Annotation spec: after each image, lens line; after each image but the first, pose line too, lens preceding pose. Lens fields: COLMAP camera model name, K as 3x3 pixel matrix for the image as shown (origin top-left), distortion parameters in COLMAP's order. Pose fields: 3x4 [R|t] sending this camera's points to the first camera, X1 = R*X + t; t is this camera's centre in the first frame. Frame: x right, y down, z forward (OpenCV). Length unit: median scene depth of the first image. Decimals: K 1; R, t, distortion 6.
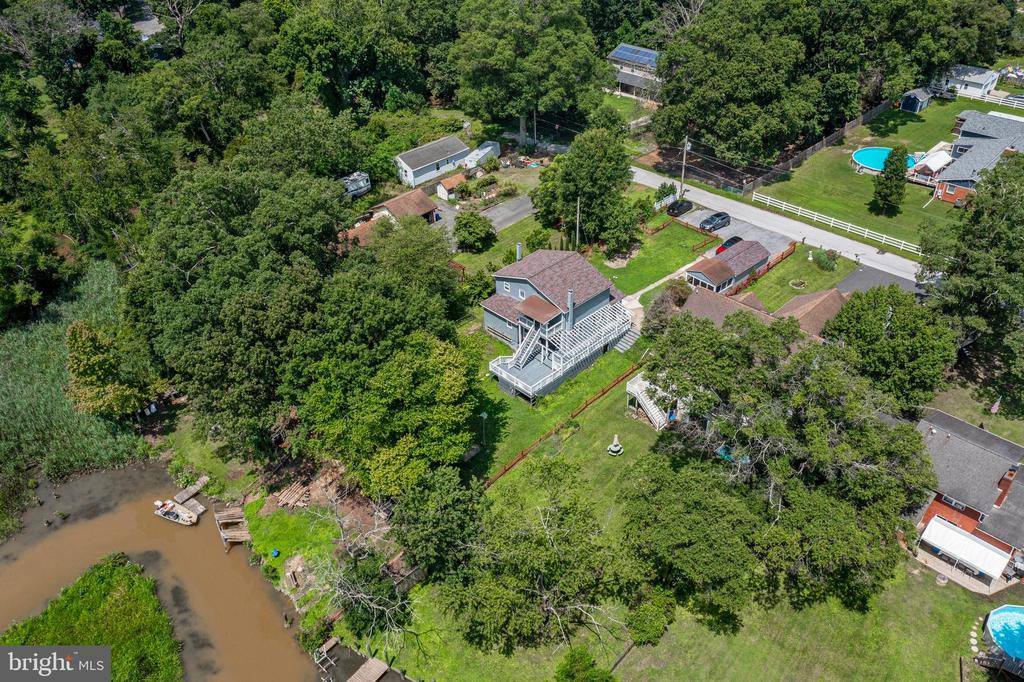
lens RADIAL K [[804.0, 0, 512.0], [0, 804.0, 341.0], [0, 0, 1]] dist [-0.025314, 0.011860]
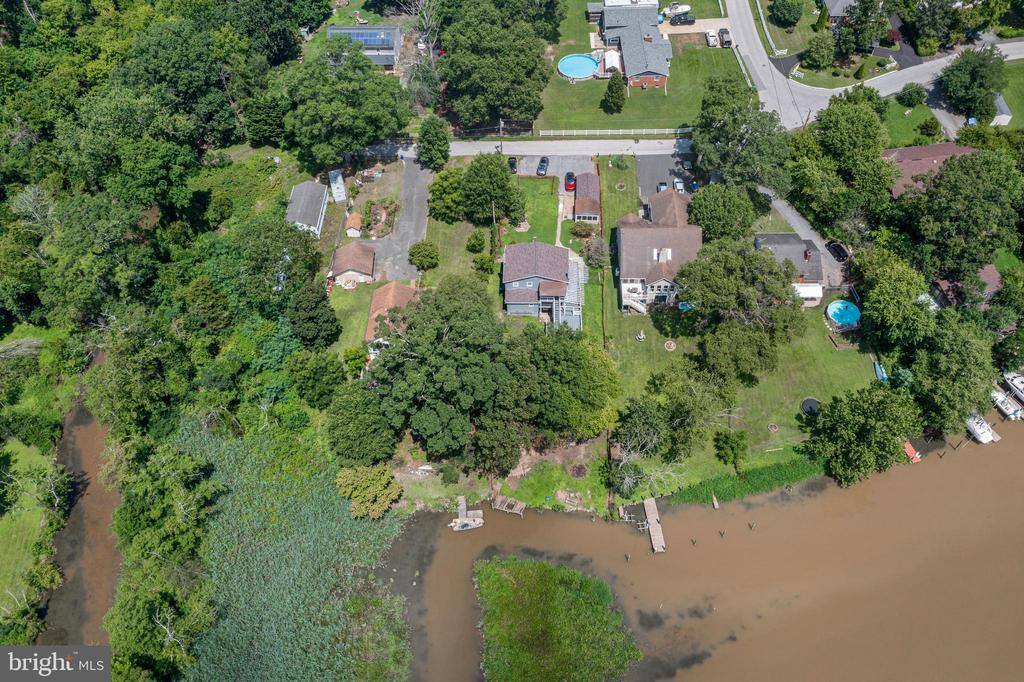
lens RADIAL K [[804.0, 0, 512.0], [0, 804.0, 341.0], [0, 0, 1]] dist [-0.025314, 0.011860]
pose [[0.718374, -0.547383, 0.429314, -0.643288], [0.411958, 0.832026, 0.371515, -0.485318], [-0.560561, -0.090028, 0.823205, -0.235487]]
